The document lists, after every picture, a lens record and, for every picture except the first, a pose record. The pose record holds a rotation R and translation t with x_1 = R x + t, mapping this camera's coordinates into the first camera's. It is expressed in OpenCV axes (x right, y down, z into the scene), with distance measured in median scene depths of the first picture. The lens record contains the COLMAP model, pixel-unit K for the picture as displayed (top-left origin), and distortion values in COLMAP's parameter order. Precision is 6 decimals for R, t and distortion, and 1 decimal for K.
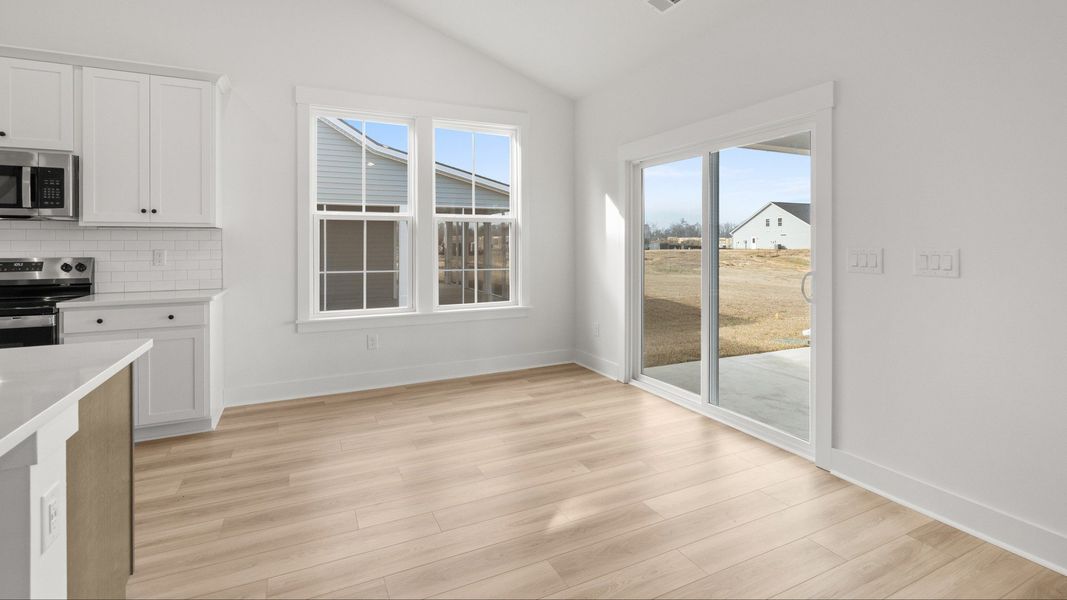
lens RADIAL K [[480.5, 0, 541.1], [0, 480.5, 244.2], [0, 0, 1]] dist [-0.012748, 0.000303]
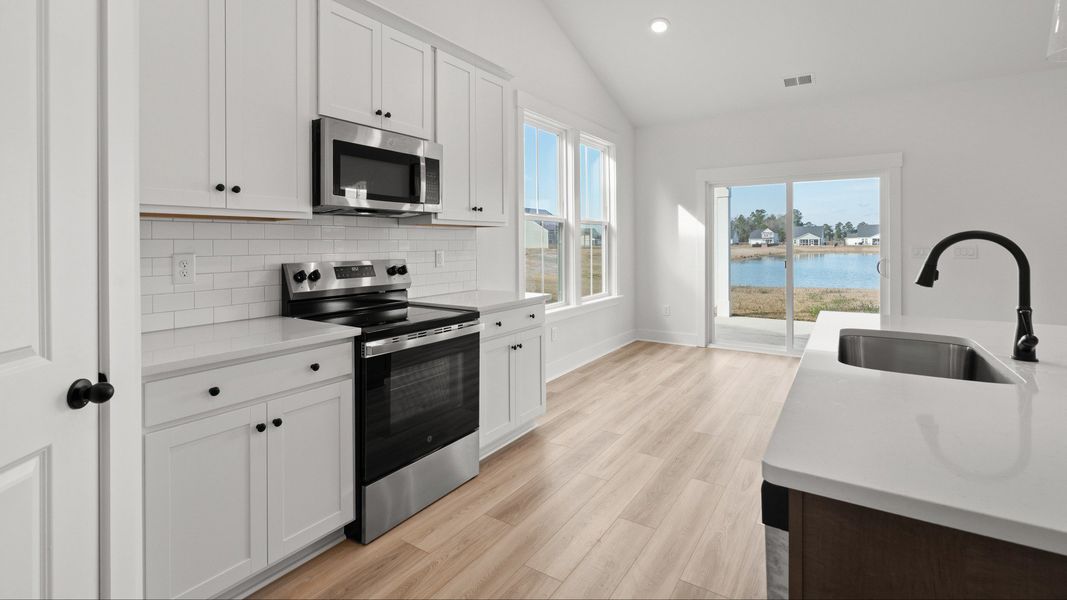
lens RADIAL K [[480.5, 0, 522.9], [0, 480.5, 242.1], [0, 0, 1]] dist [-0.012748, 0.000303]
pose [[0.865720, -0.000754, 0.500528, -1.243520], [0.003655, 0.999982, -0.004815, 0.001105], [-0.500515, 0.005997, 0.865707, 0.126674]]
